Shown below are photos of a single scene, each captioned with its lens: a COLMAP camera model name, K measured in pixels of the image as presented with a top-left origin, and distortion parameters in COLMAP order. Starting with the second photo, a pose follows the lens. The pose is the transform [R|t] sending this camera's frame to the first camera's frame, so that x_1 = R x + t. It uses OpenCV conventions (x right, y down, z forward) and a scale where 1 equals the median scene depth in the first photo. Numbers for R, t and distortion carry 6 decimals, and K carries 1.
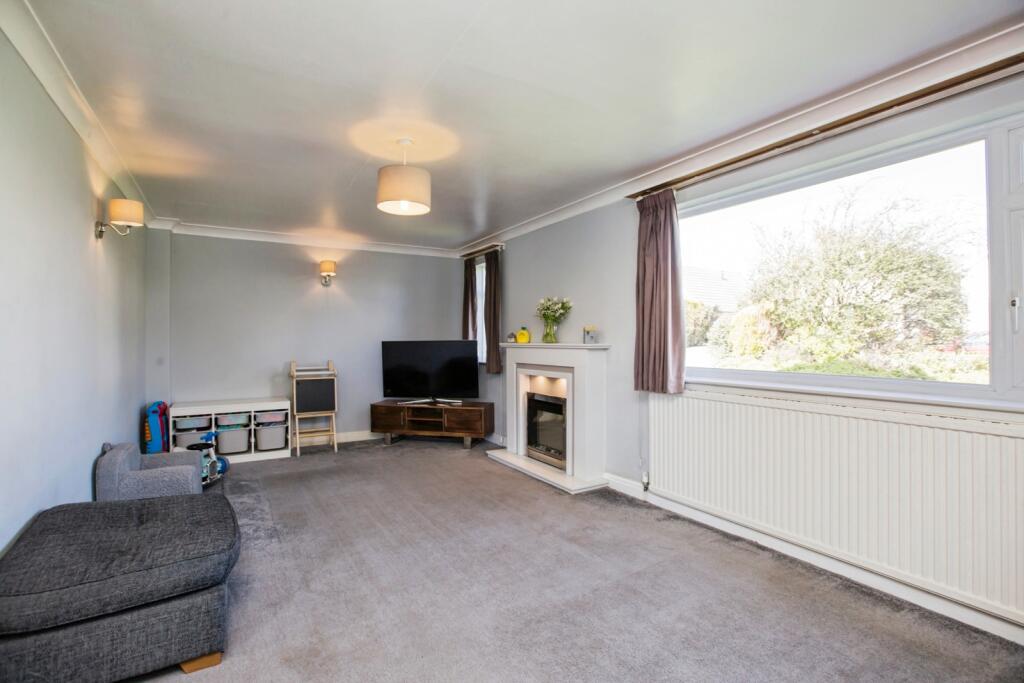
lens RADIAL K [[467.0, 0, 509.7], [0, 467.0, 333.1], [0, 0, 1]] dist [-0.046807, 0.024928]
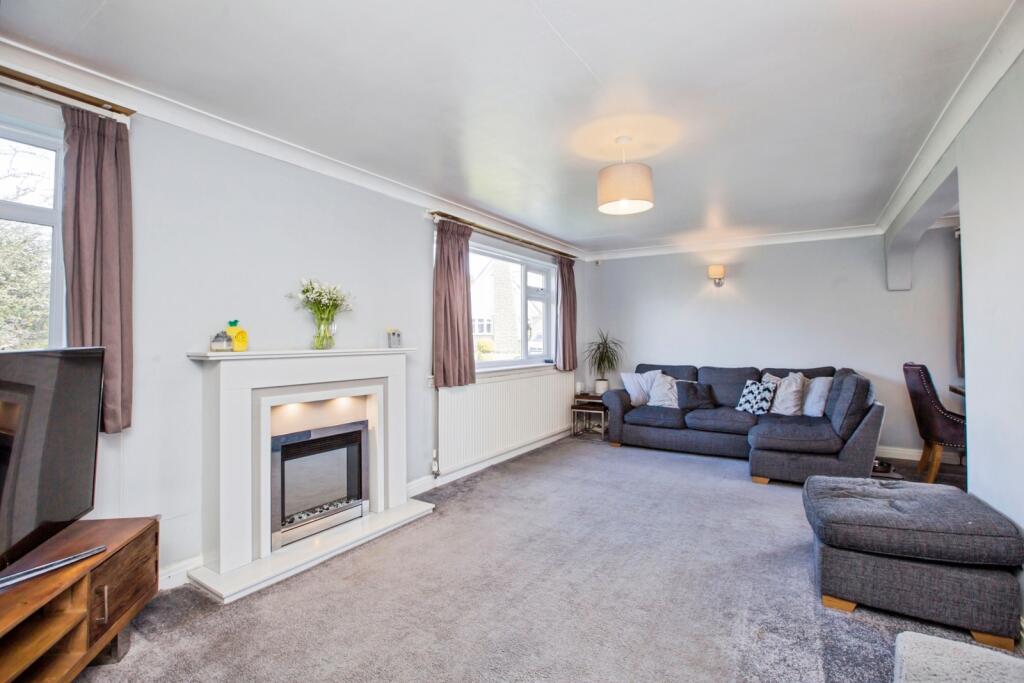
lens RADIAL K [[467.0, 0, 509.7], [0, 467.0, 333.1], [0, 0, 1]] dist [-0.046807, 0.024928]
pose [[-0.430334, 0.027708, 0.902244, -0.729669], [0.004028, 0.999578, -0.028776, 0.022334], [-0.902661, -0.008749, -0.430264, 1.203849]]
